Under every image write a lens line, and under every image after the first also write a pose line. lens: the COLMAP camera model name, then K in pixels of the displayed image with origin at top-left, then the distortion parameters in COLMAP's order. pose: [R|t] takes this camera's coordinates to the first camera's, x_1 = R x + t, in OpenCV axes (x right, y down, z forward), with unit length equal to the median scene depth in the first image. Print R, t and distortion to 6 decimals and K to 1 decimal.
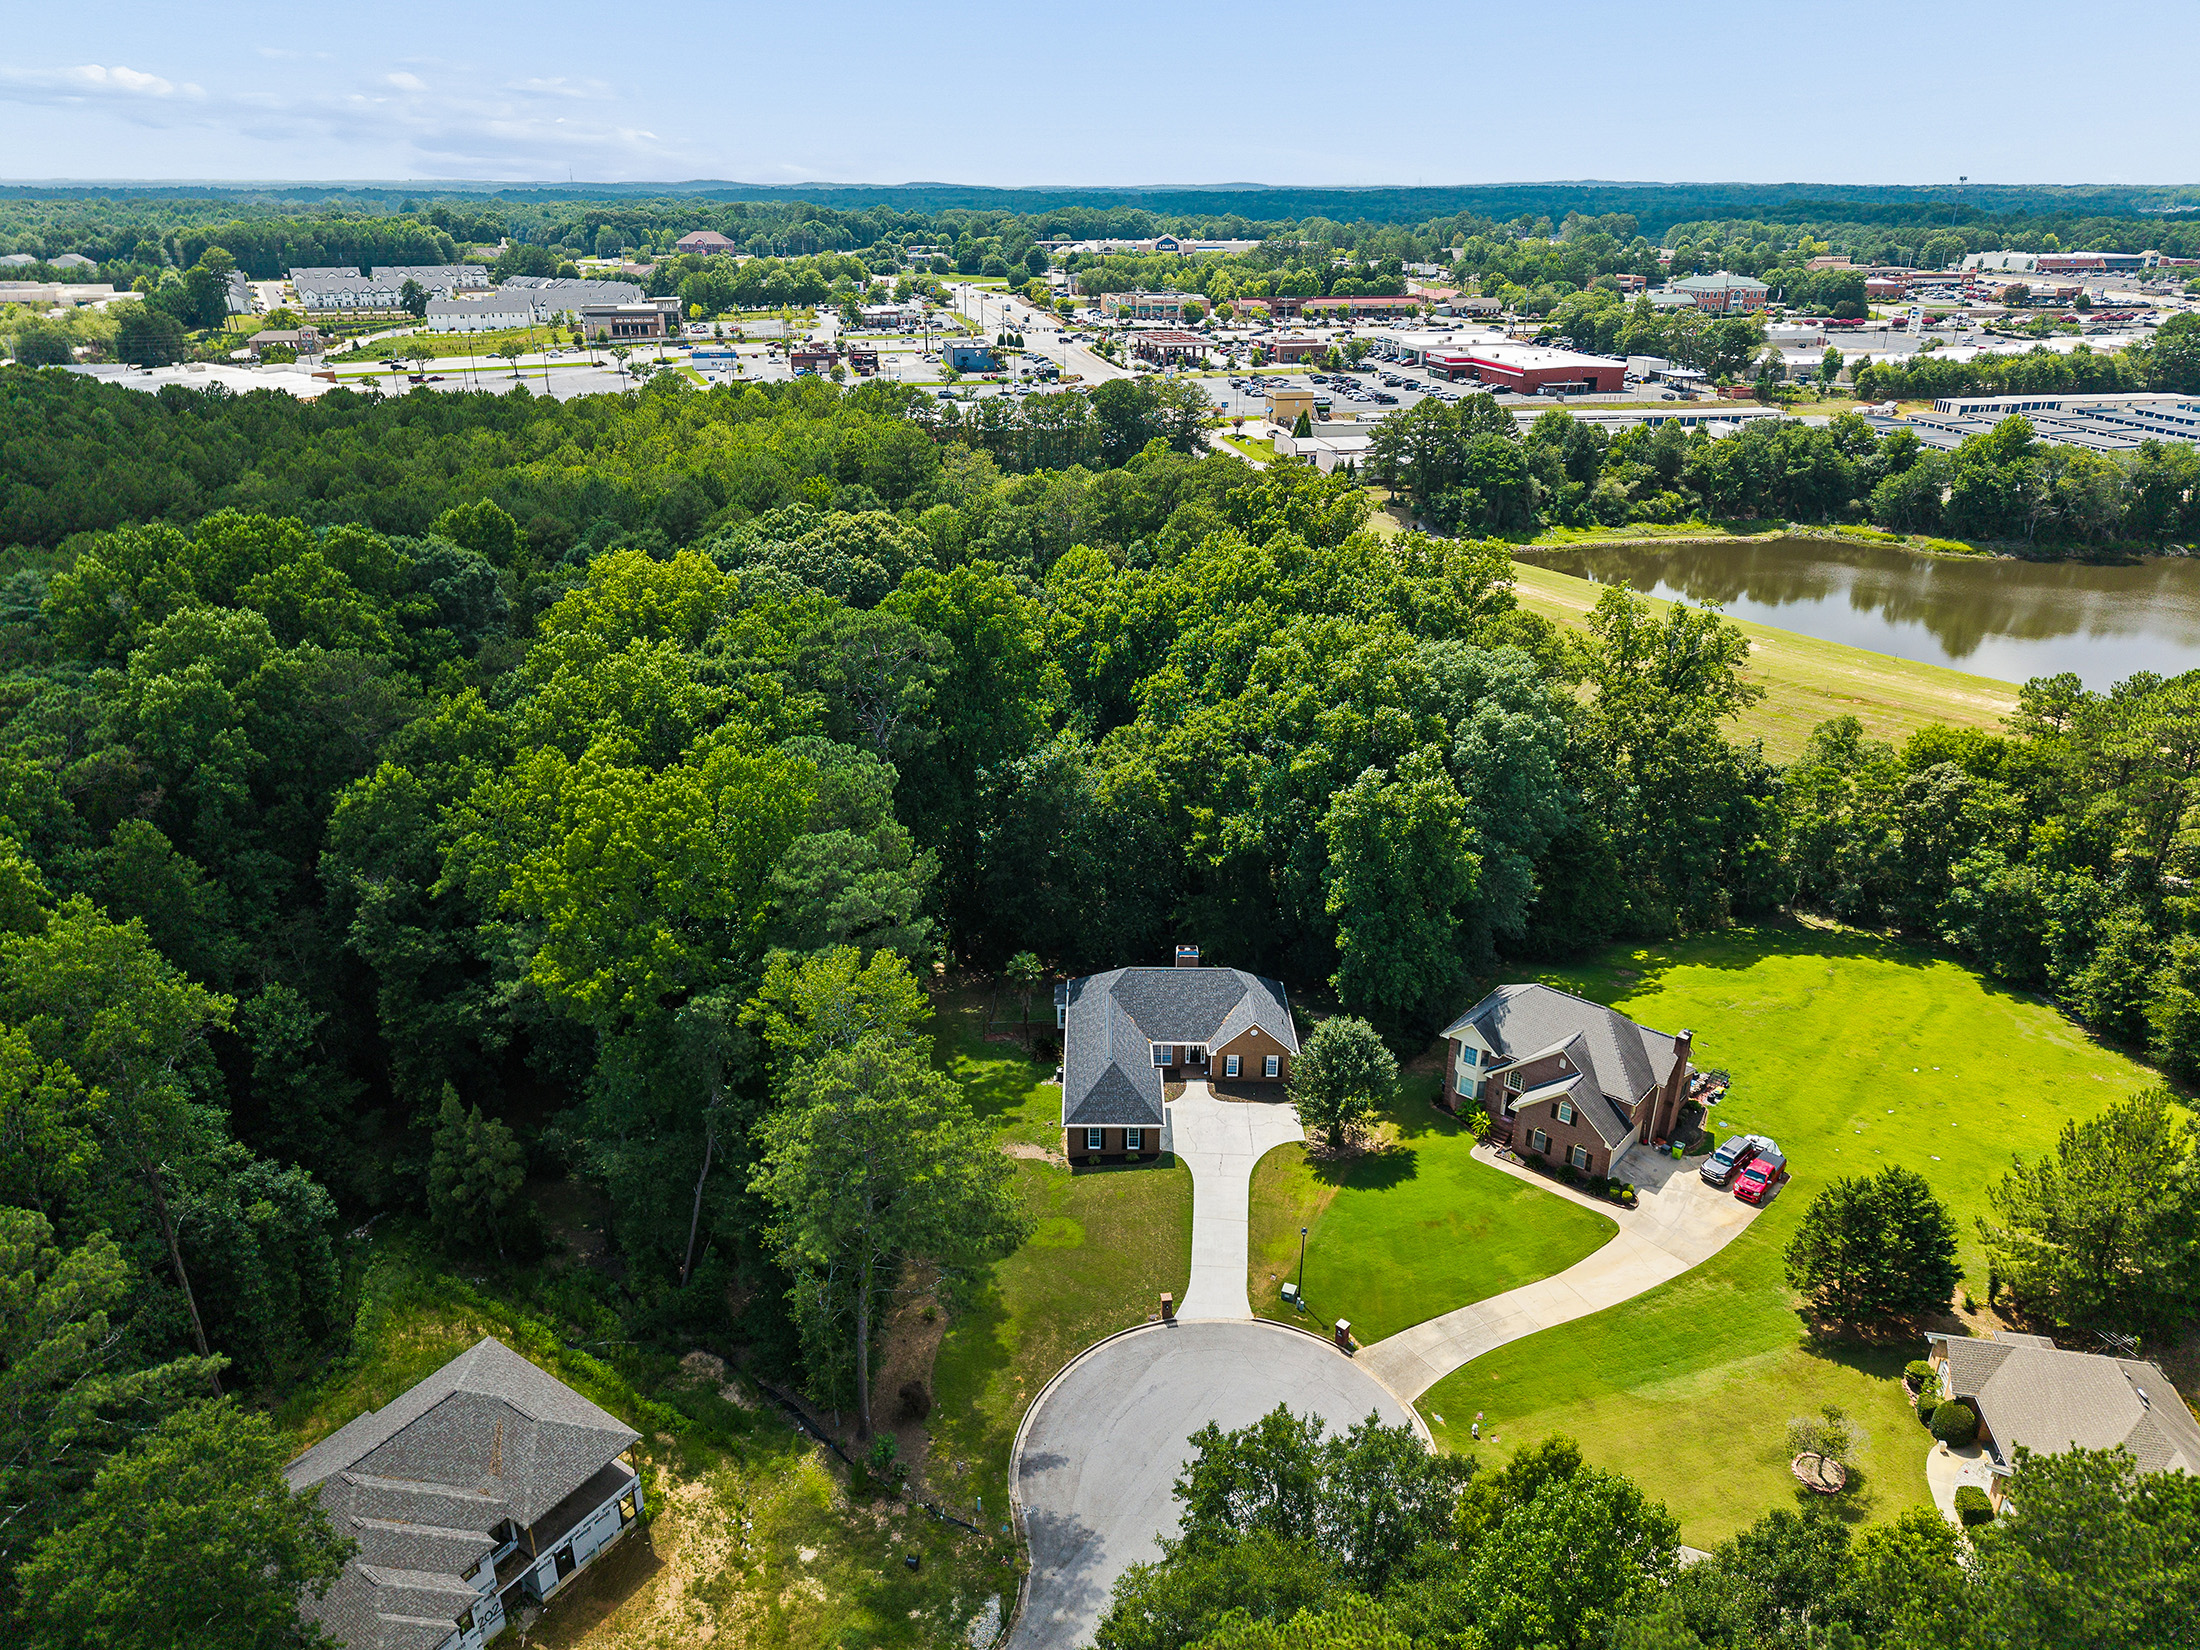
lens RADIAL K [[1468.9, 0, 1087.2], [0, 1468.9, 821.3], [0, 0, 1]] dist [0.022677, -0.018683]
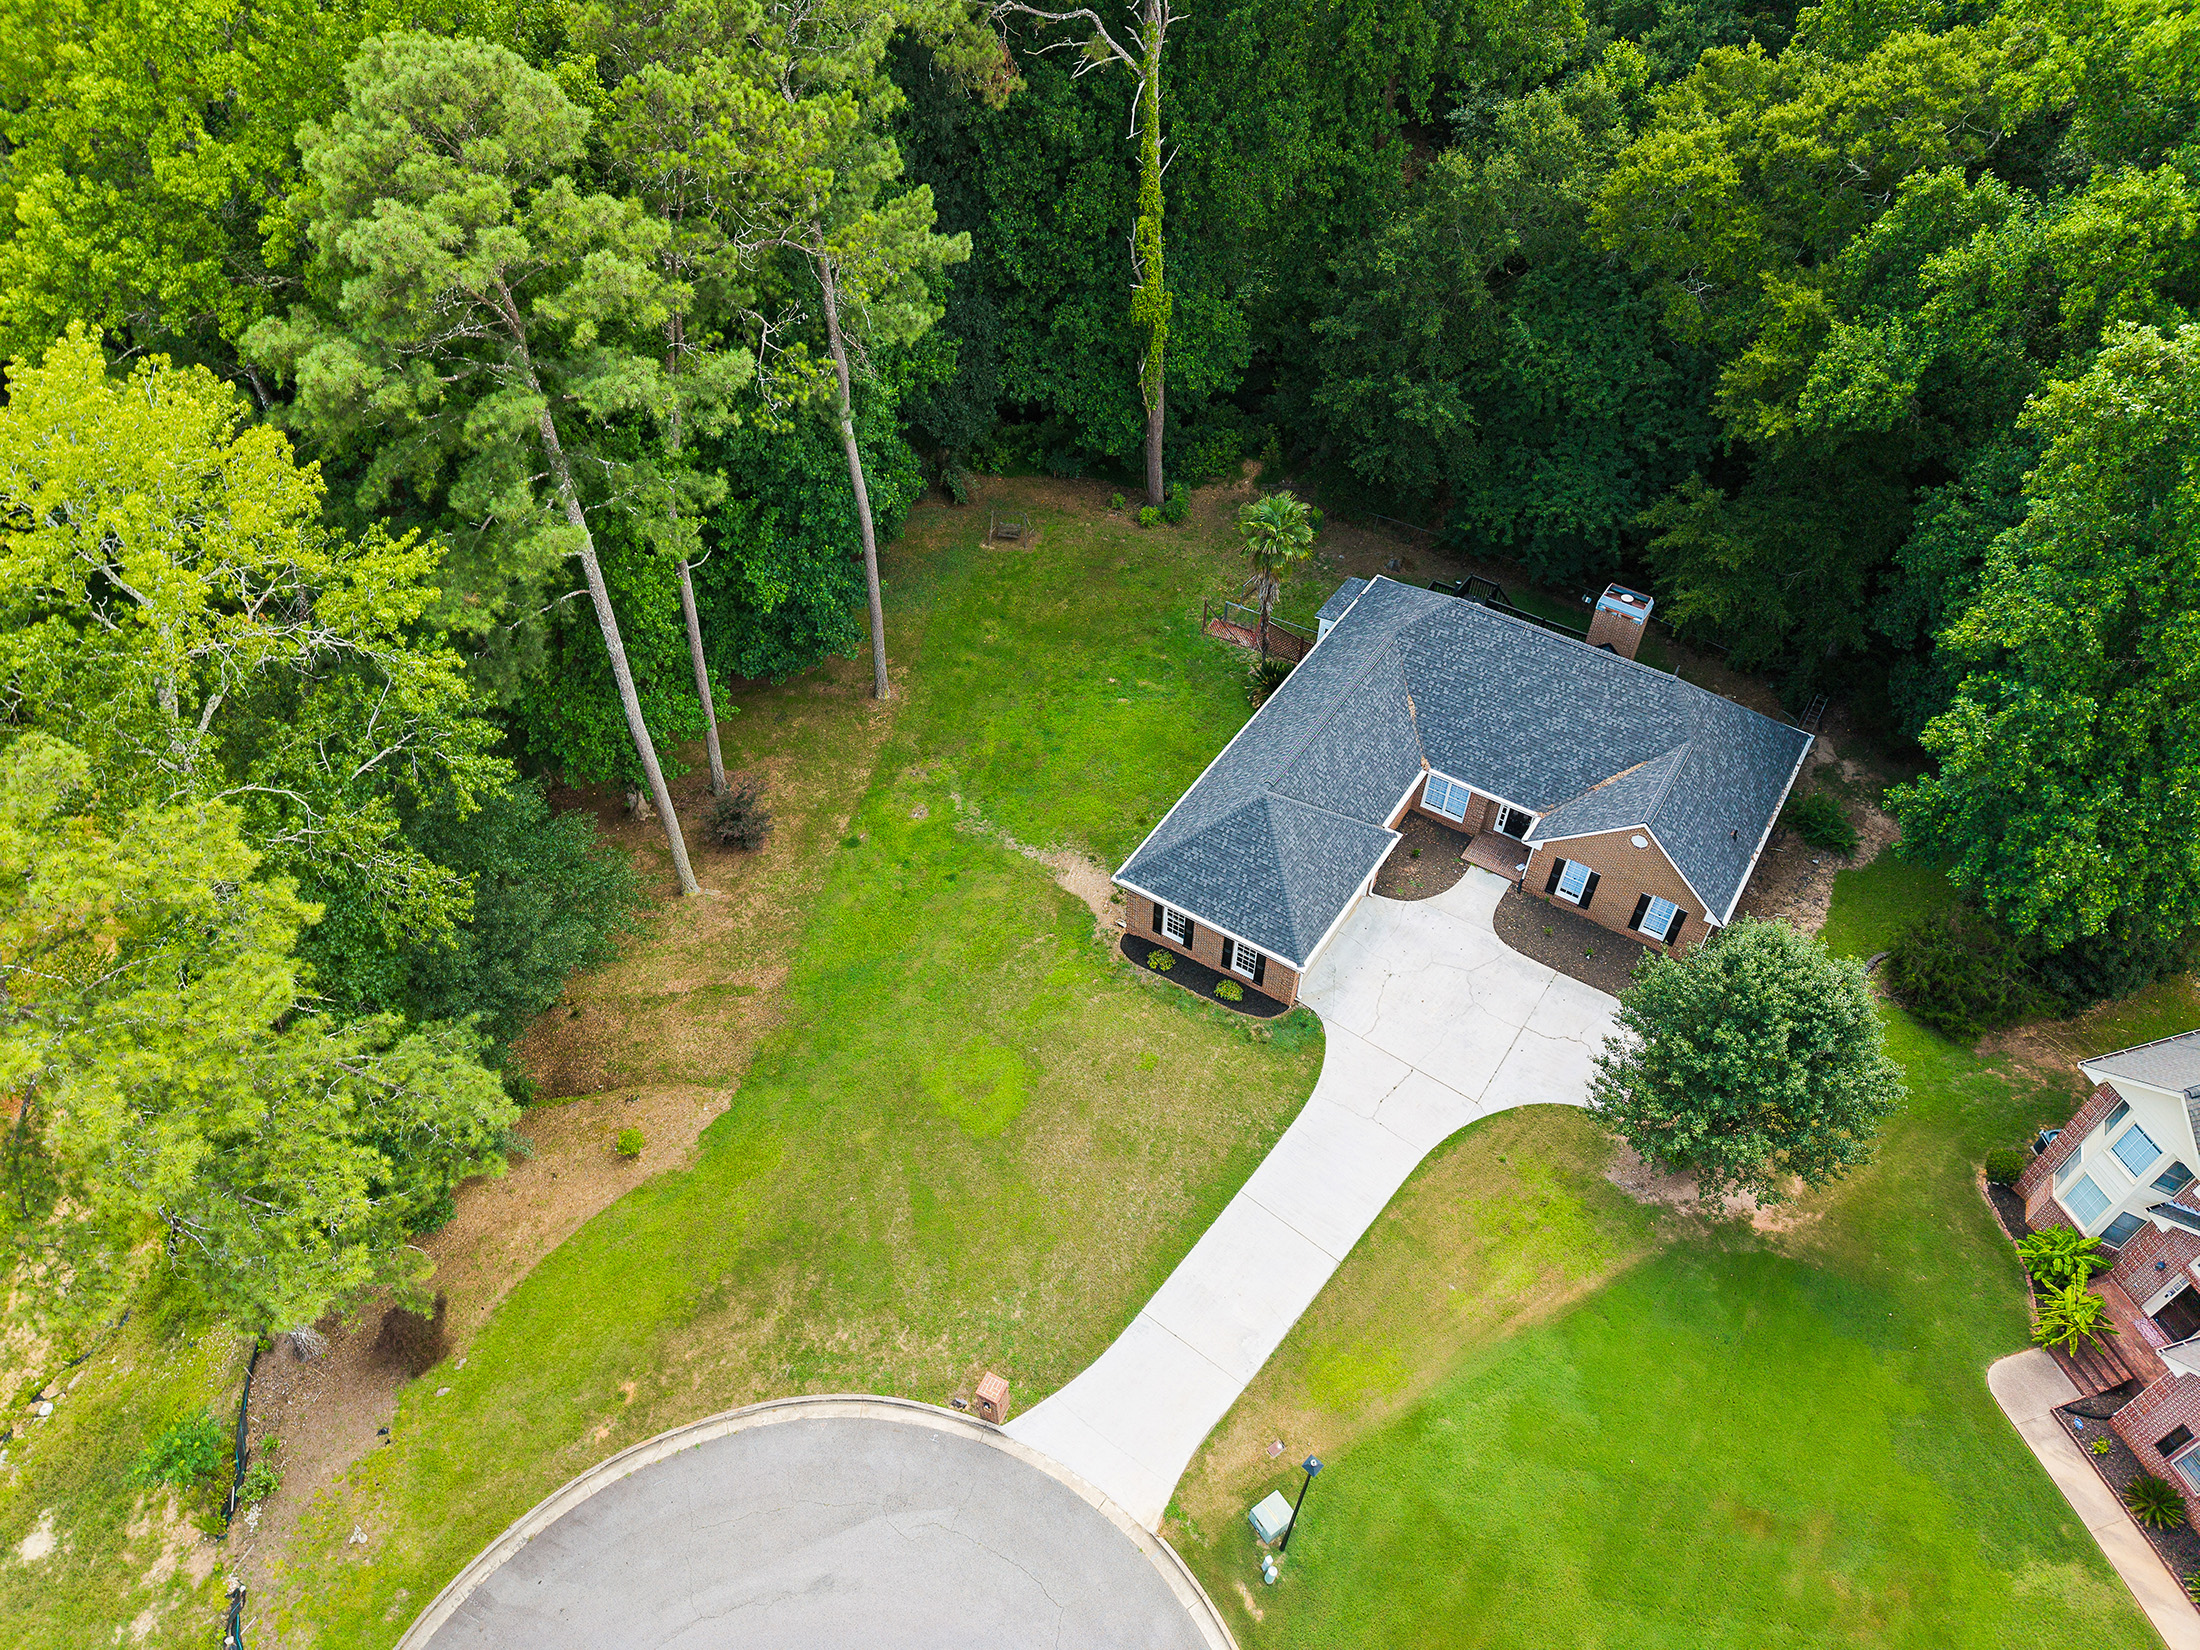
lens RADIAL K [[1468.9, 0, 1089.9], [0, 1468.9, 832.4], [0, 0, 1]] dist [0.022677, -0.018683]
pose [[0.840380, 0.395827, -0.370247, 0.136213], [-0.221773, 0.874439, 0.431477, -0.010983], [0.494549, -0.280494, 0.822645, 0.548713]]
